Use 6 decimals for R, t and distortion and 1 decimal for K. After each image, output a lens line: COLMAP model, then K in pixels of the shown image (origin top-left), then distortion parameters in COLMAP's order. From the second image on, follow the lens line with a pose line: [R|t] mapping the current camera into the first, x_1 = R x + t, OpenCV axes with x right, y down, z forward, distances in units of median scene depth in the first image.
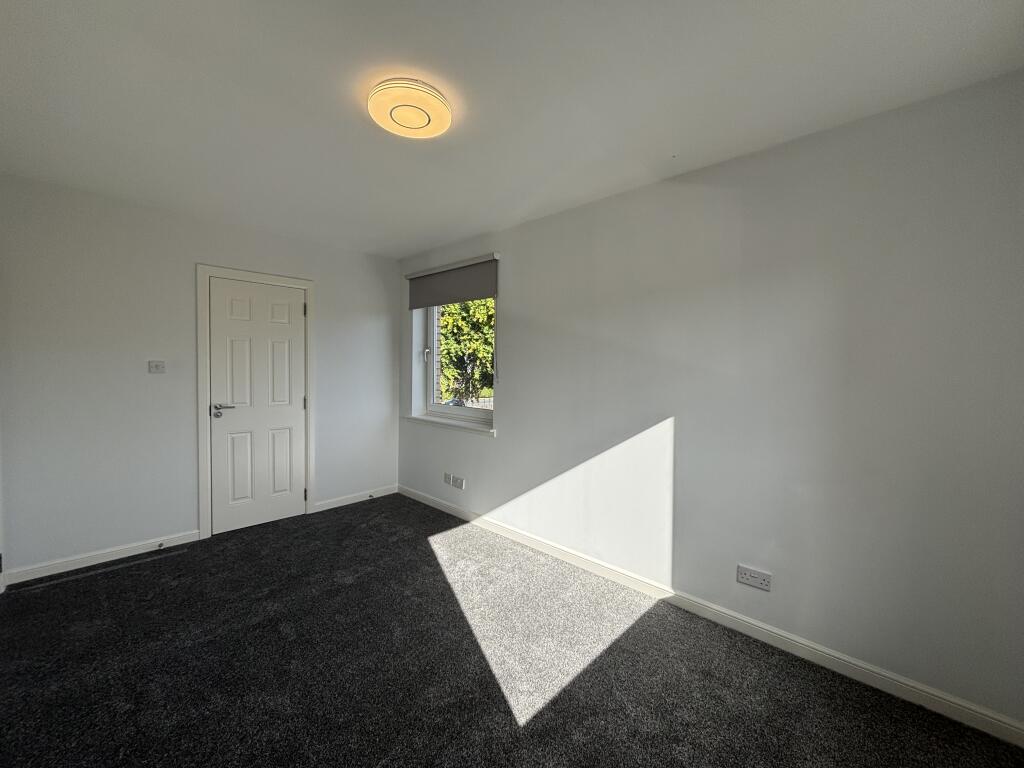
lens RADIAL K [[411.6, 0, 510.9], [0, 411.6, 384.5], [0, 0, 1]] dist [-0.000622, 0.001217]
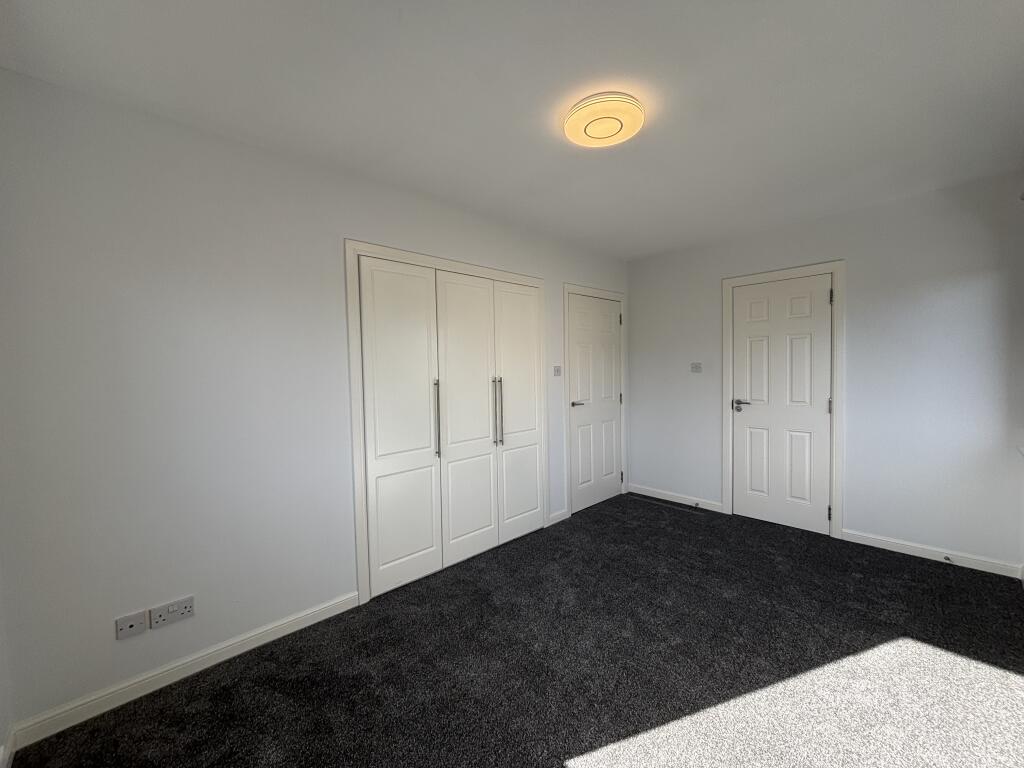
lens RADIAL K [[411.6, 0, 511.2], [0, 411.6, 384.9], [0, 0, 1]] dist [-0.000622, 0.001217]
pose [[-0.039327, 0.031513, -0.998729, 0.431853], [-0.016686, 0.999342, 0.032190, -0.017732], [0.999087, 0.017931, -0.038775, 0.425970]]
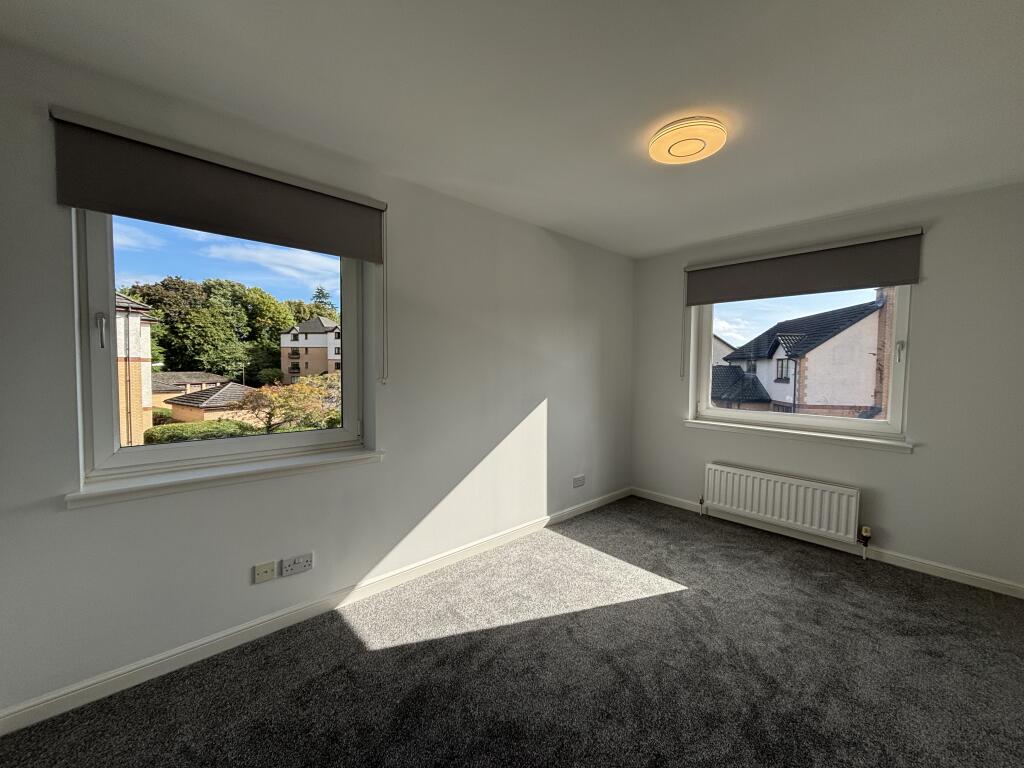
lens RADIAL K [[411.6, 0, 511.5], [0, 411.6, 381.7], [0, 0, 1]] dist [-0.000622, 0.001217]
pose [[0.066104, -0.054867, 0.996303, -0.750447], [0.033880, 0.998035, 0.052714, -0.040082], [-0.997237, 0.030270, 0.067833, 0.738927]]
